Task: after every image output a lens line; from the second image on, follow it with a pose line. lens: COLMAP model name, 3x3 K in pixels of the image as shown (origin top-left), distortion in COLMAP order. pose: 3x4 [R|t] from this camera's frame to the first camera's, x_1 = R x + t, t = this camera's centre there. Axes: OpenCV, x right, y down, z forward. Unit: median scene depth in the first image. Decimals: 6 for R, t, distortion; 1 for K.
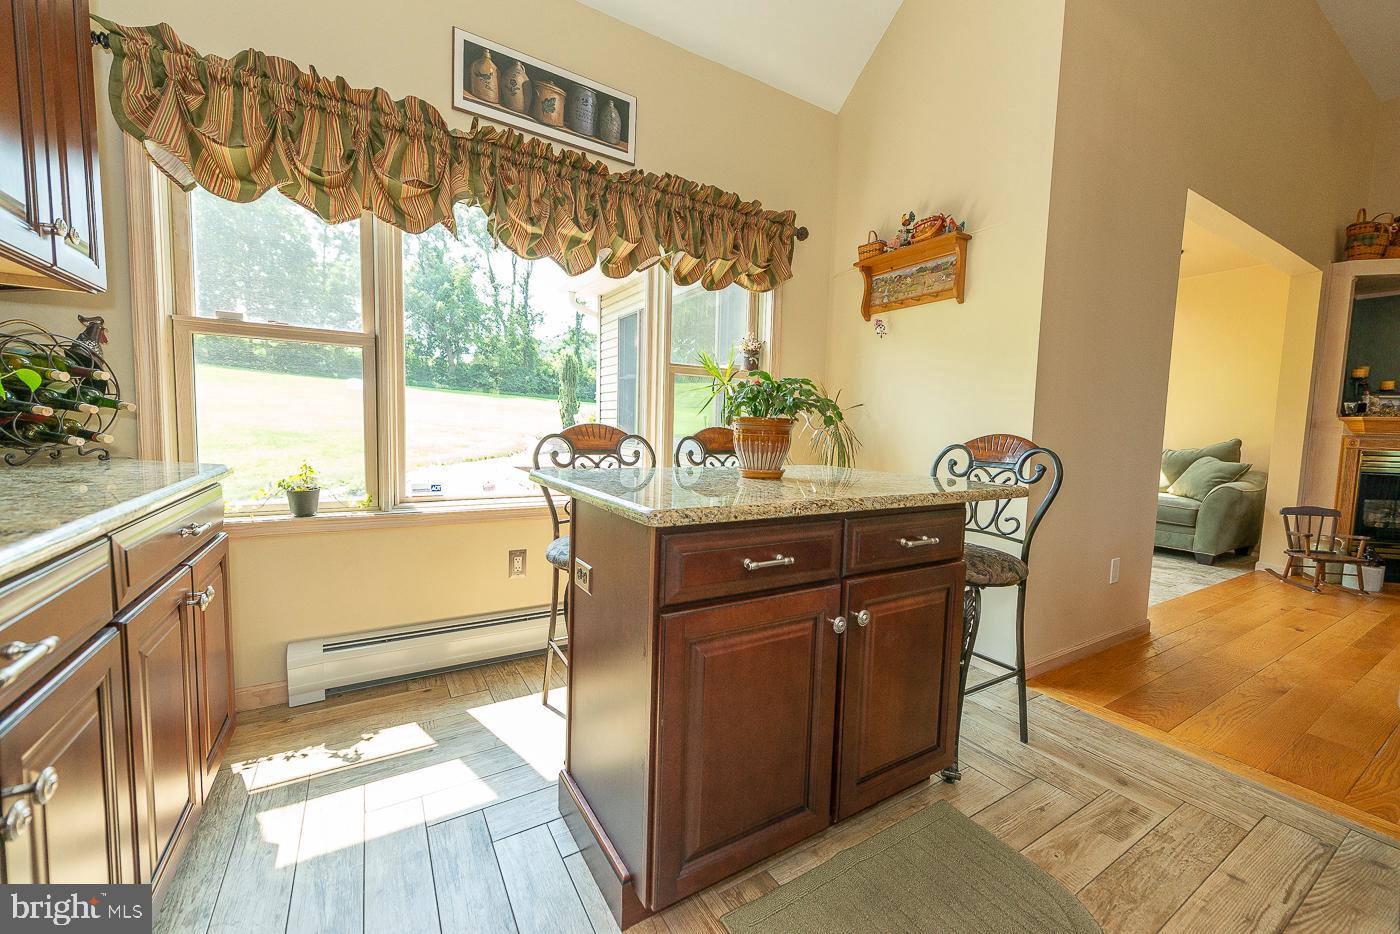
lens RADIAL K [[543.1, 0, 697.6], [0, 543.1, 468.3], [0, 0, 1]] dist [0.009924, -0.002836]
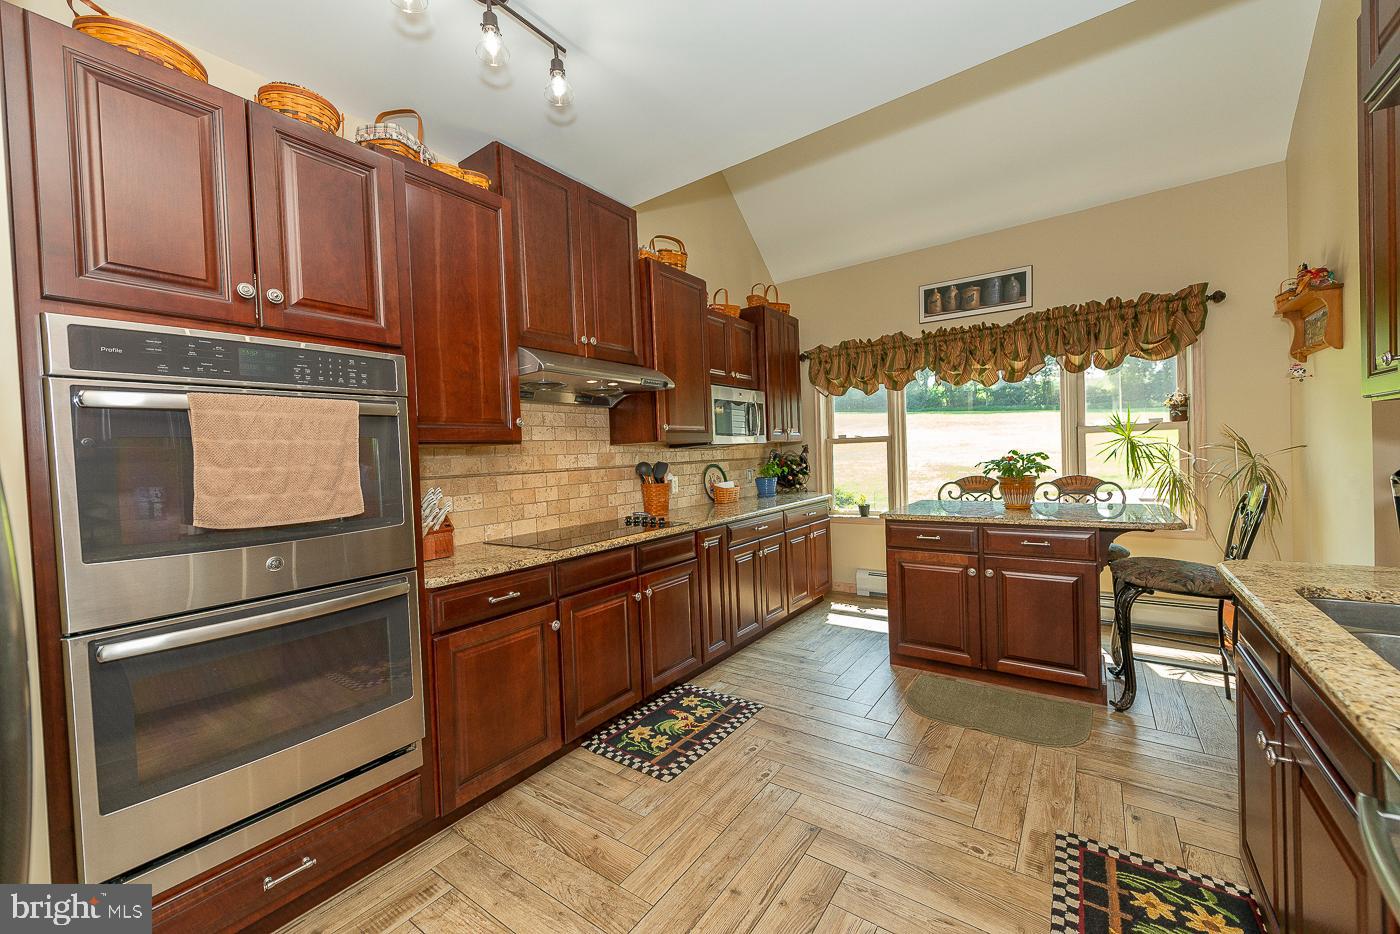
lens RADIAL K [[543.1, 0, 697.6], [0, 543.1, 468.3], [0, 0, 1]] dist [0.009924, -0.002836]
pose [[0.387776, -0.020024, -0.921536, 1.124766], [-0.024920, 0.999171, -0.032196, -0.025470], [0.921417, 0.035449, 0.386955, -0.559942]]
